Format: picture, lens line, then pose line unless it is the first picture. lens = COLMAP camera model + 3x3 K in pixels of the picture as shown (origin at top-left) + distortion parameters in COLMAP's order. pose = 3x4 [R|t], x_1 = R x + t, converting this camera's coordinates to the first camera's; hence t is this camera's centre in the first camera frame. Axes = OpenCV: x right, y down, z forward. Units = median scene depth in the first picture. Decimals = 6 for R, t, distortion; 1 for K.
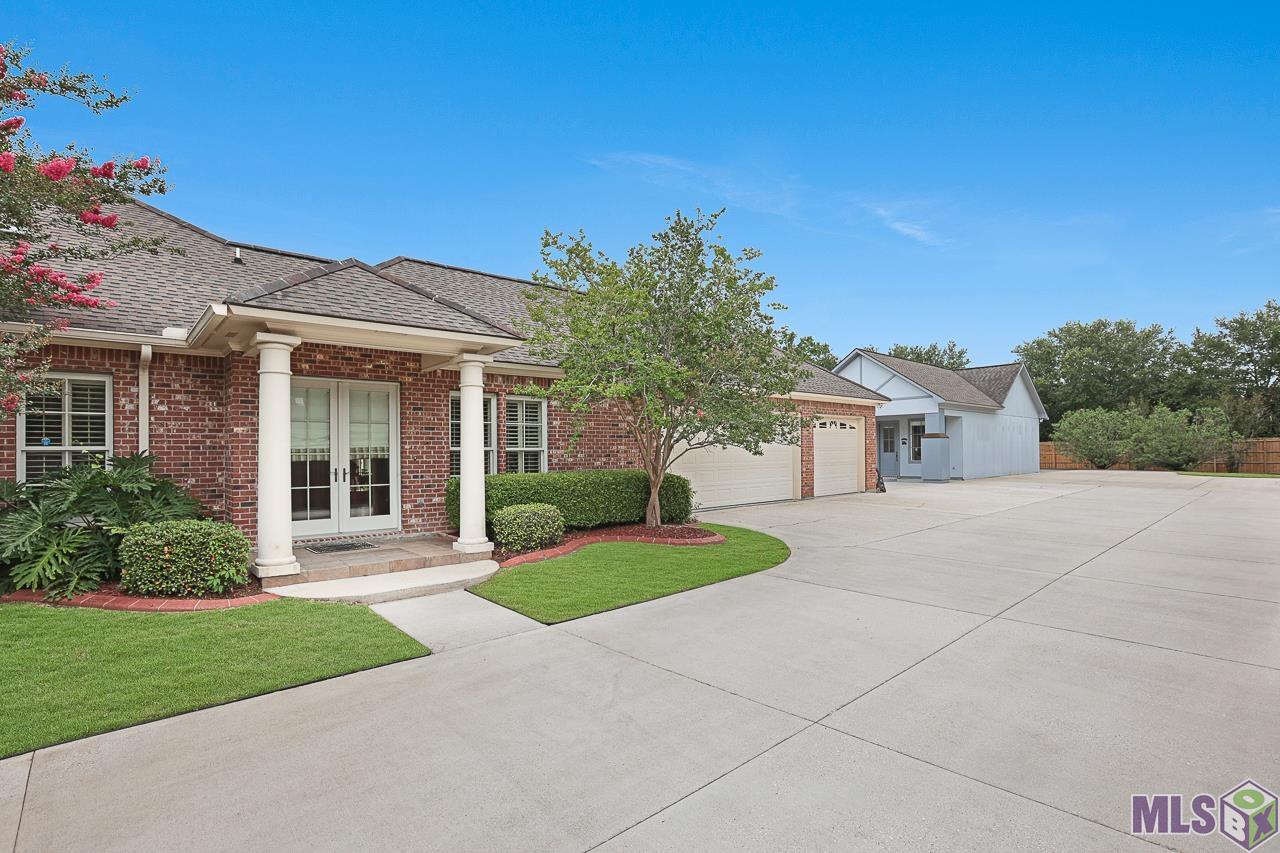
lens RADIAL K [[599.2, 0, 638.2], [0, 599.2, 444.6], [0, 0, 1]] dist [-0.001434, 0.000034]
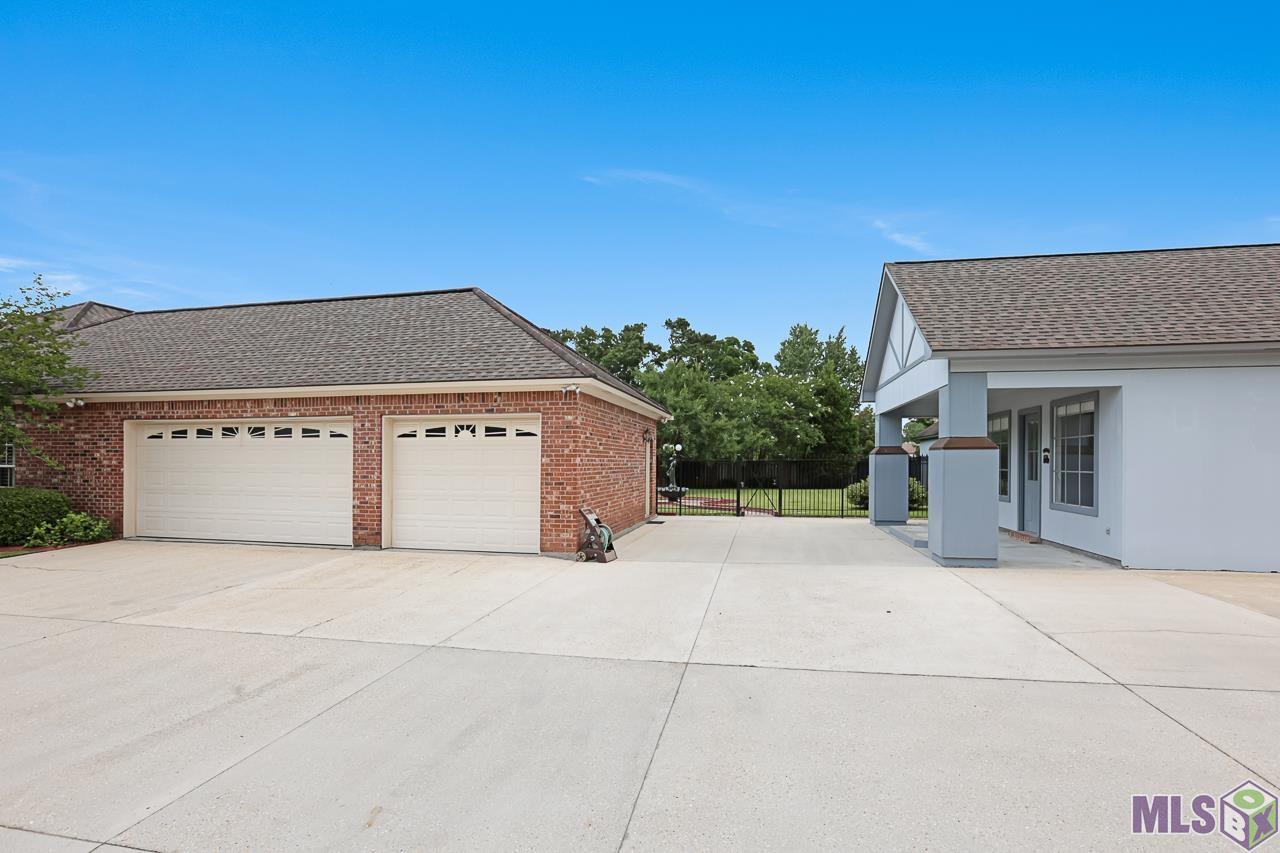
lens RADIAL K [[599.2, 0, 638.2], [0, 599.2, 444.6], [0, 0, 1]] dist [-0.001434, 0.000034]
pose [[0.579650, -0.019006, -0.814644, 0.913697], [-0.002509, 0.999682, -0.025108, -0.005212], [0.814862, 0.016597, 0.579418, 0.806549]]
